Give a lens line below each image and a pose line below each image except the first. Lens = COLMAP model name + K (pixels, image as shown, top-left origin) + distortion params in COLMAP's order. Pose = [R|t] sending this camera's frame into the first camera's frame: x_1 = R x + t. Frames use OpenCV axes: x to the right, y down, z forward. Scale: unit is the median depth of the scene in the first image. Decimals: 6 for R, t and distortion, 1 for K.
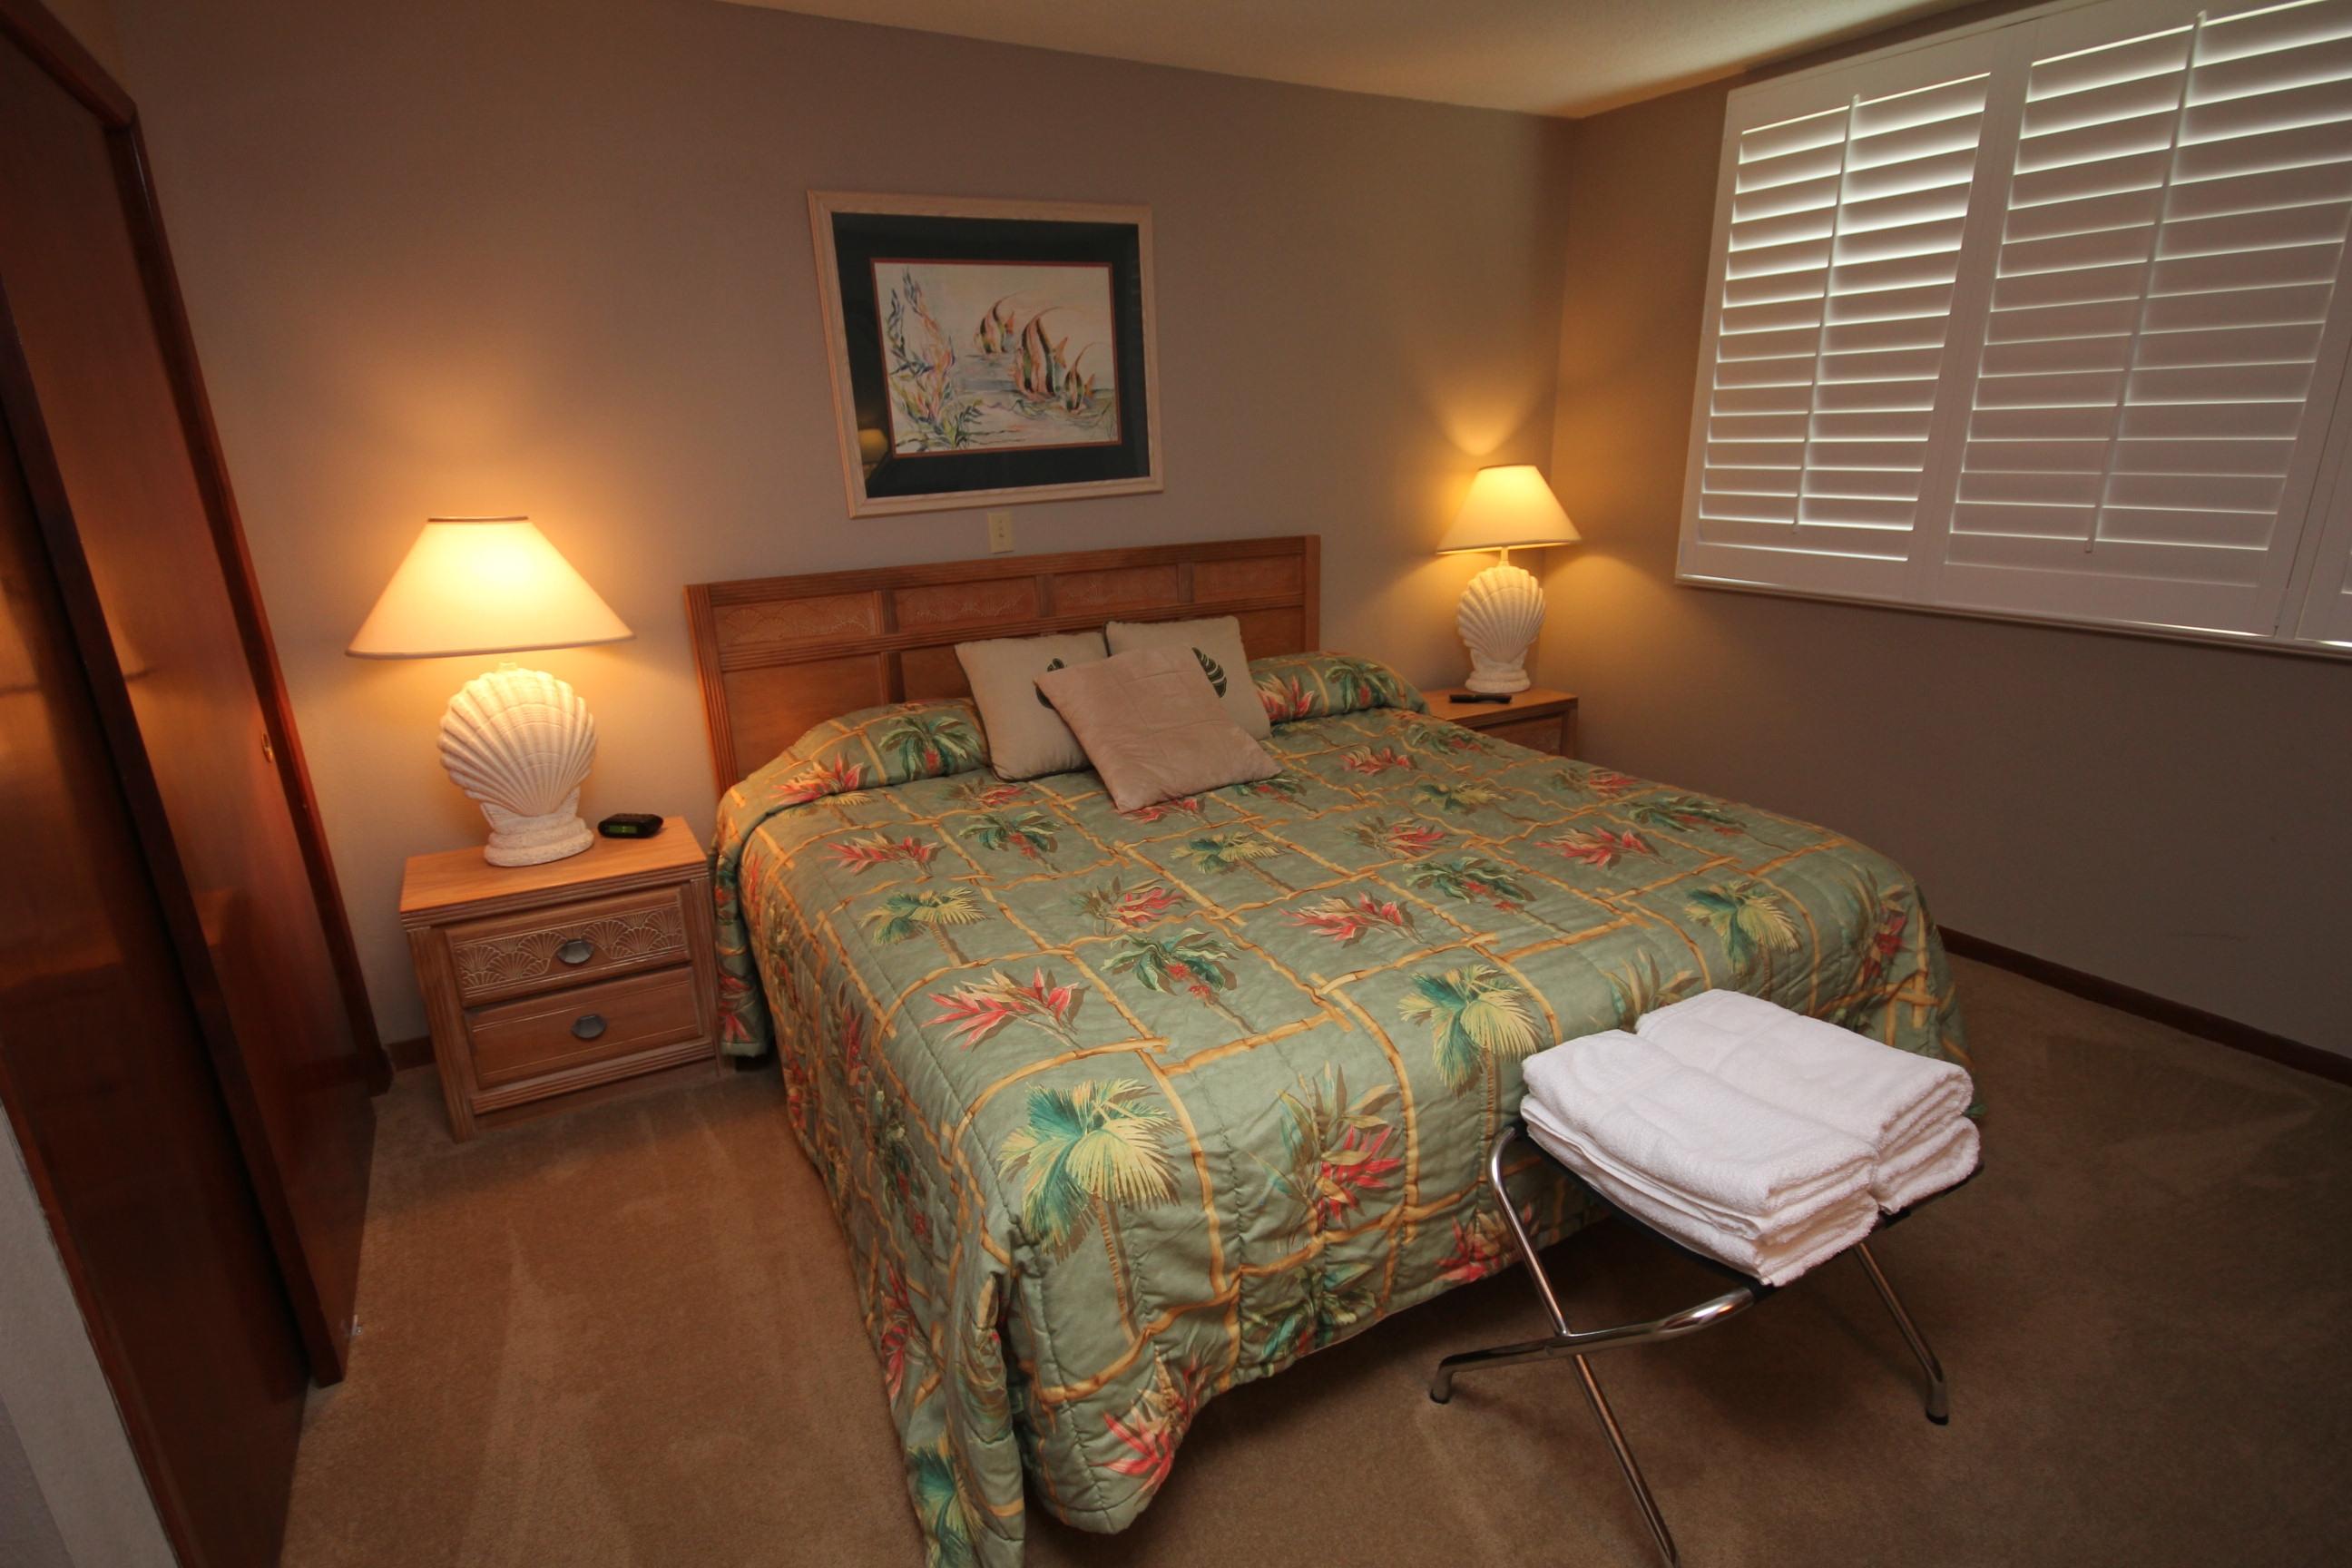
lens RADIAL K [[1168.0, 0, 1183.8], [0, 1168.0, 830.2], [0, 0, 1]] dist [-0.000803, -0.000103]
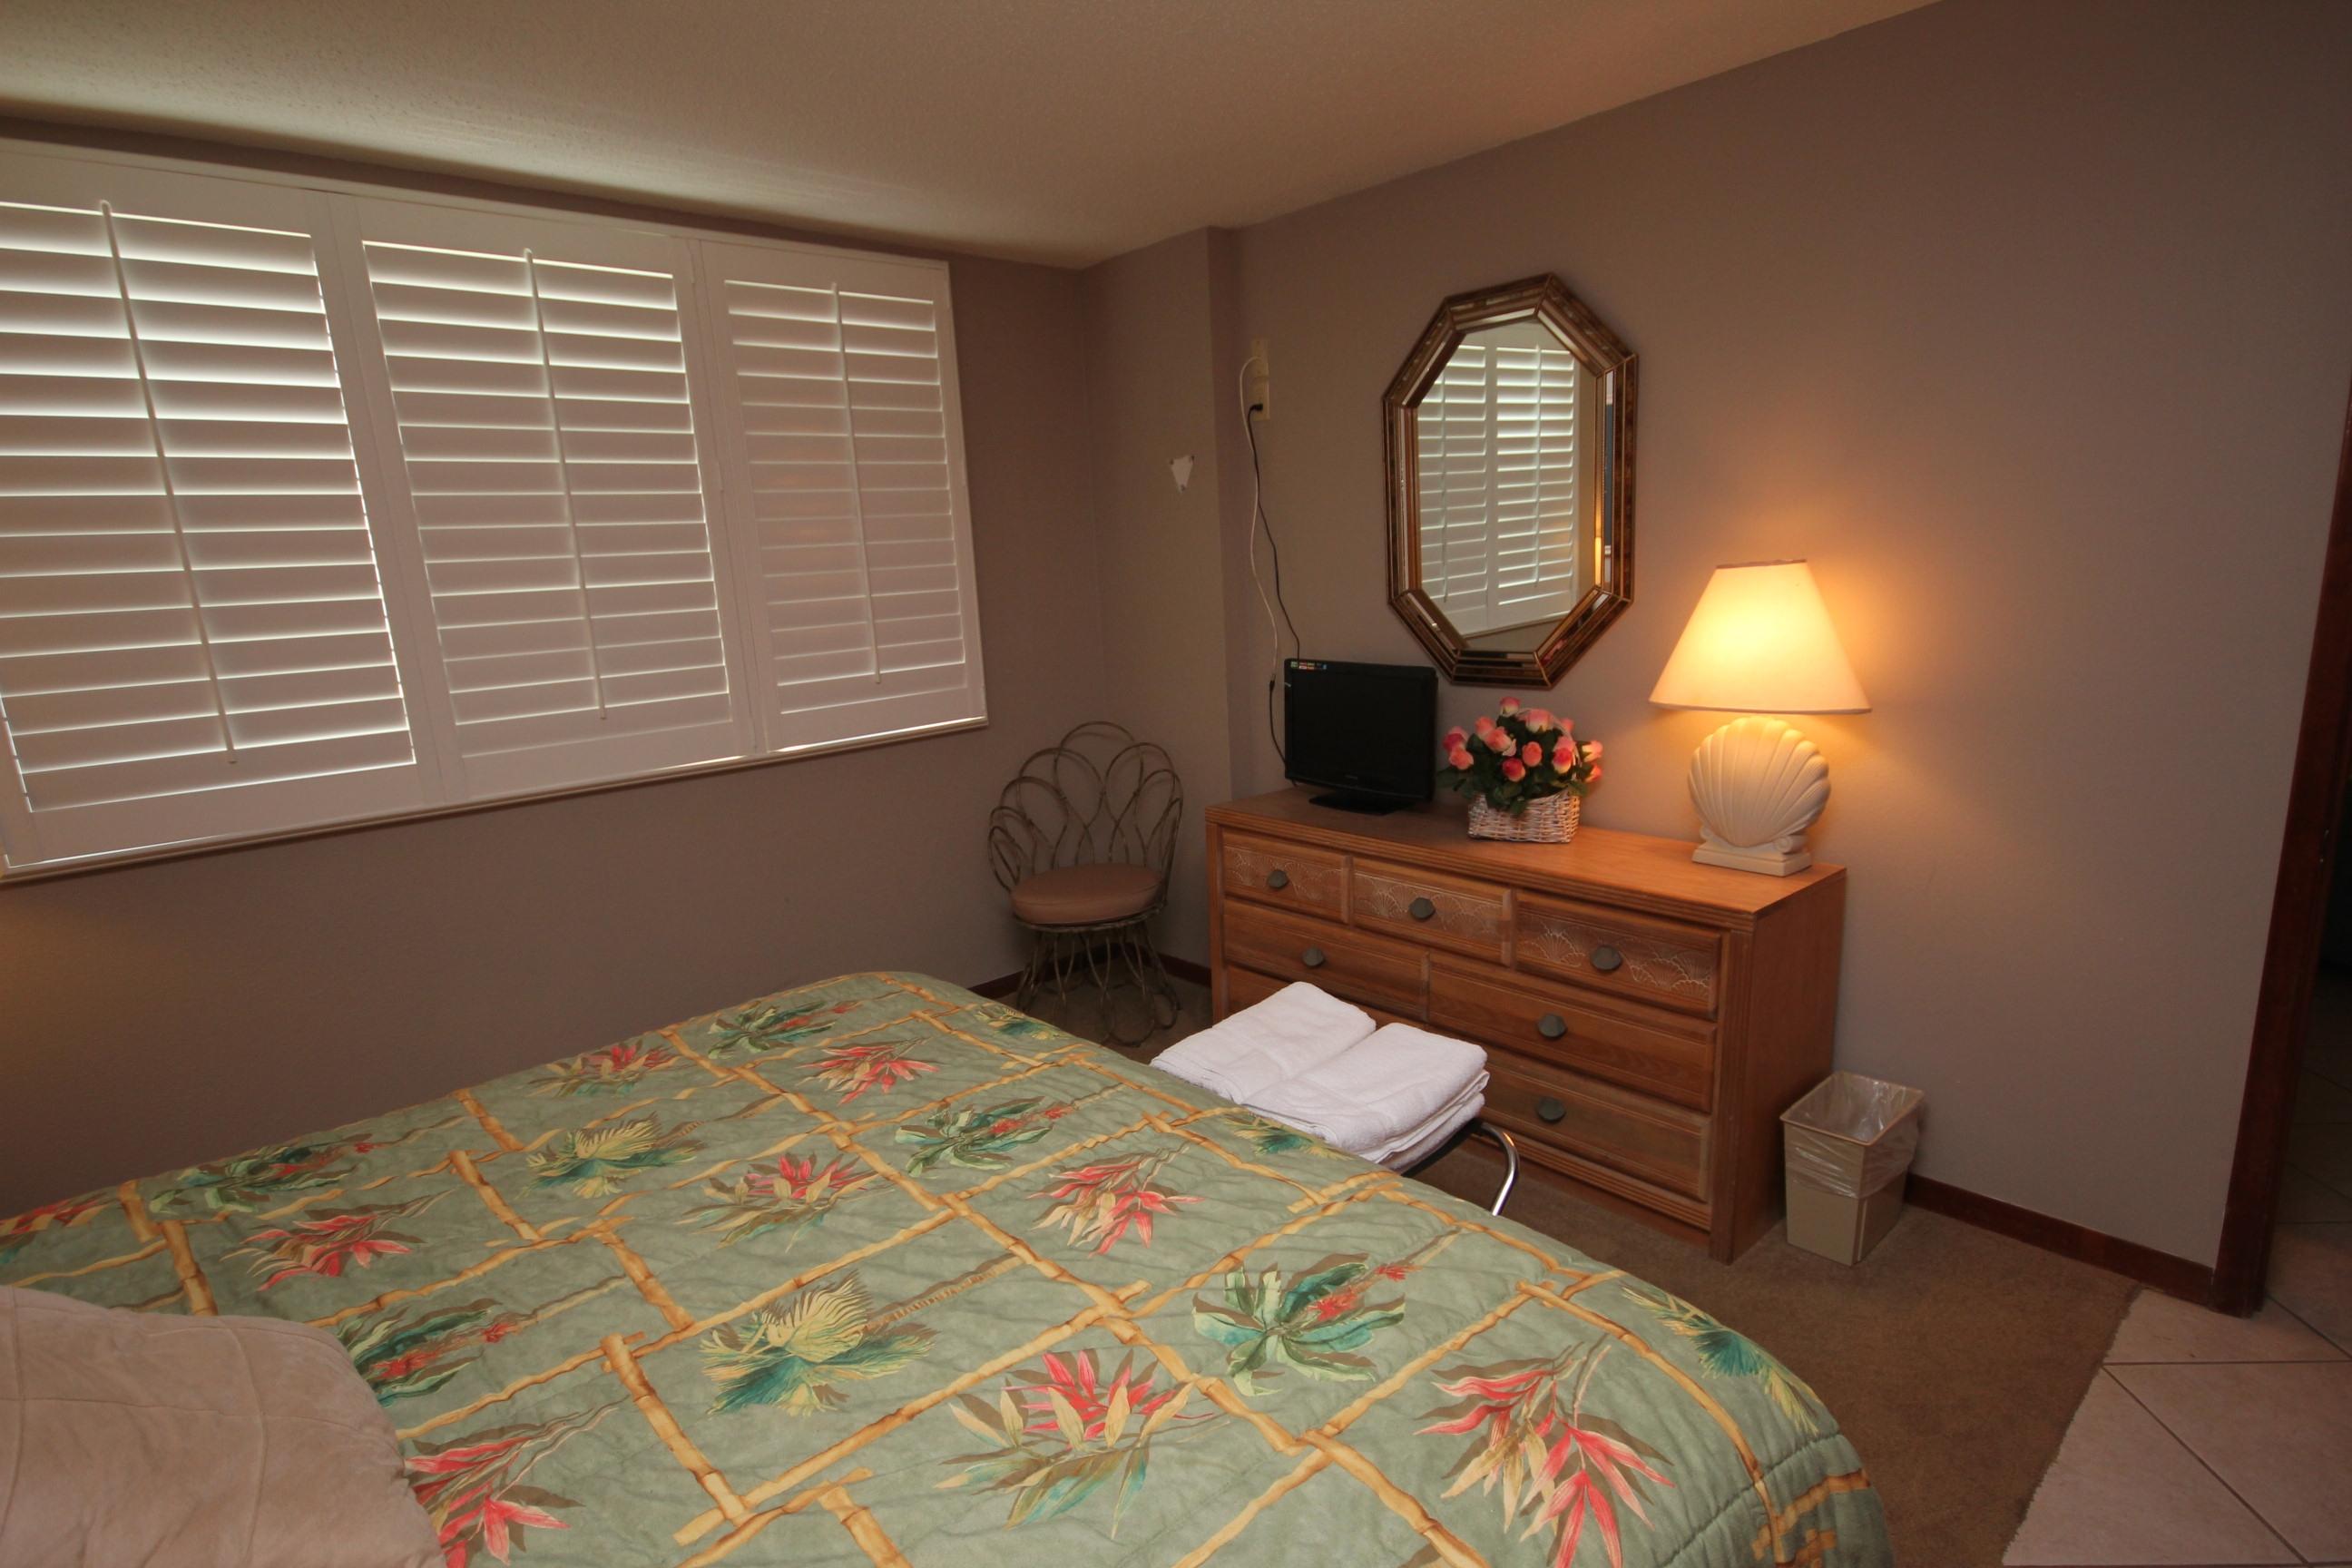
lens RADIAL K [[1168.0, 0, 1183.8], [0, 1168.0, 830.2], [0, 0, 1]] dist [-0.000803, -0.000103]
pose [[-0.209129, -0.191433, 0.958967, -0.464200], [0.361467, 0.896064, 0.257704, -0.269816], [-0.908629, 0.400529, -0.118196, 0.799463]]
